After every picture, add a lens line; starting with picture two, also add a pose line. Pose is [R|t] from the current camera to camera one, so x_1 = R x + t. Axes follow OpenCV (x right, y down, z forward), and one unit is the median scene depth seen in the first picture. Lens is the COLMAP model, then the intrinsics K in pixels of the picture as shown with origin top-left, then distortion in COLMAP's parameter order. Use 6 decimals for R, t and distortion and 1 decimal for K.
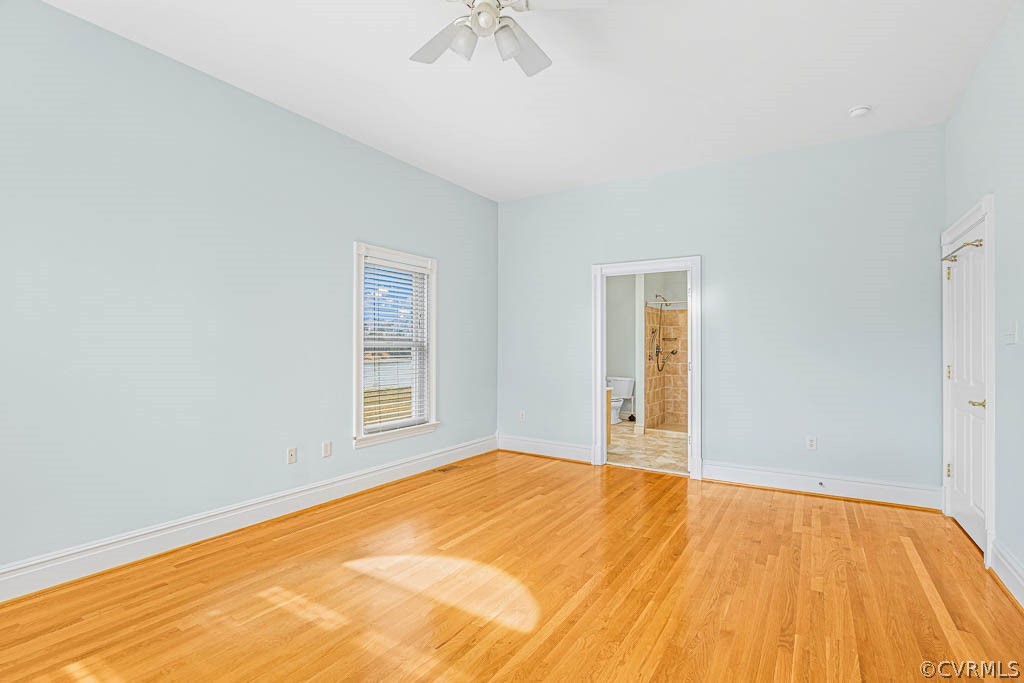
lens RADIAL K [[483.0, 0, 514.2], [0, 483.0, 339.8], [0, 0, 1]] dist [-0.033988, 0.006386]
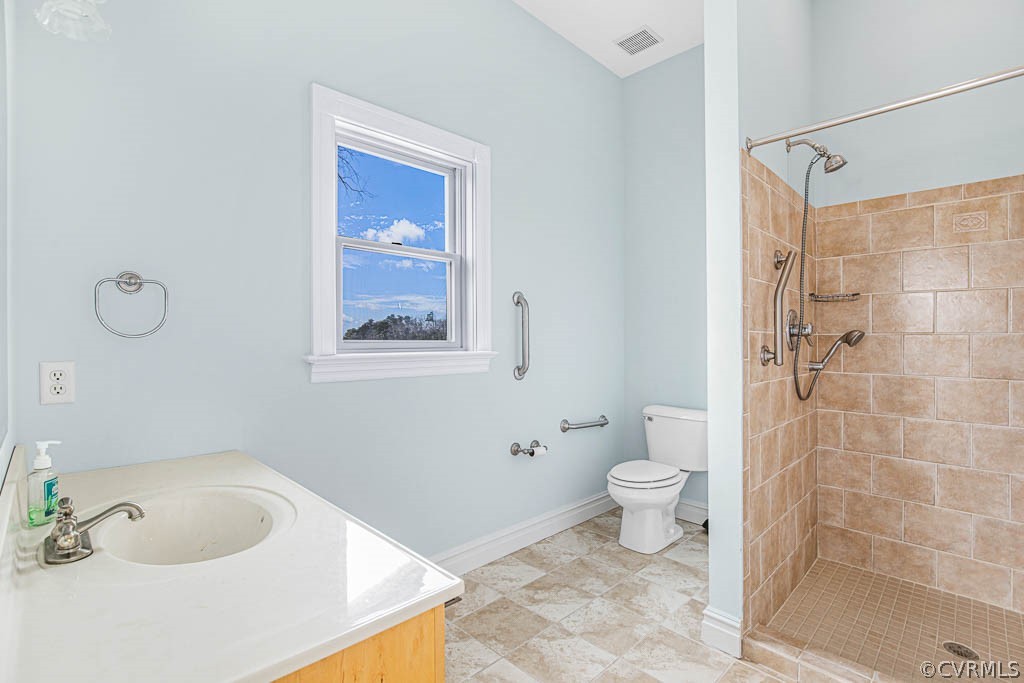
lens RADIAL K [[483.0, 0, 514.2], [0, 483.0, 339.8], [0, 0, 1]] dist [-0.033988, 0.006386]
pose [[0.977614, -0.007229, -0.210282, 0.186664], [0.008455, 0.999952, 0.004933, 0.023758], [0.210236, -0.006600, 0.977628, 0.661140]]
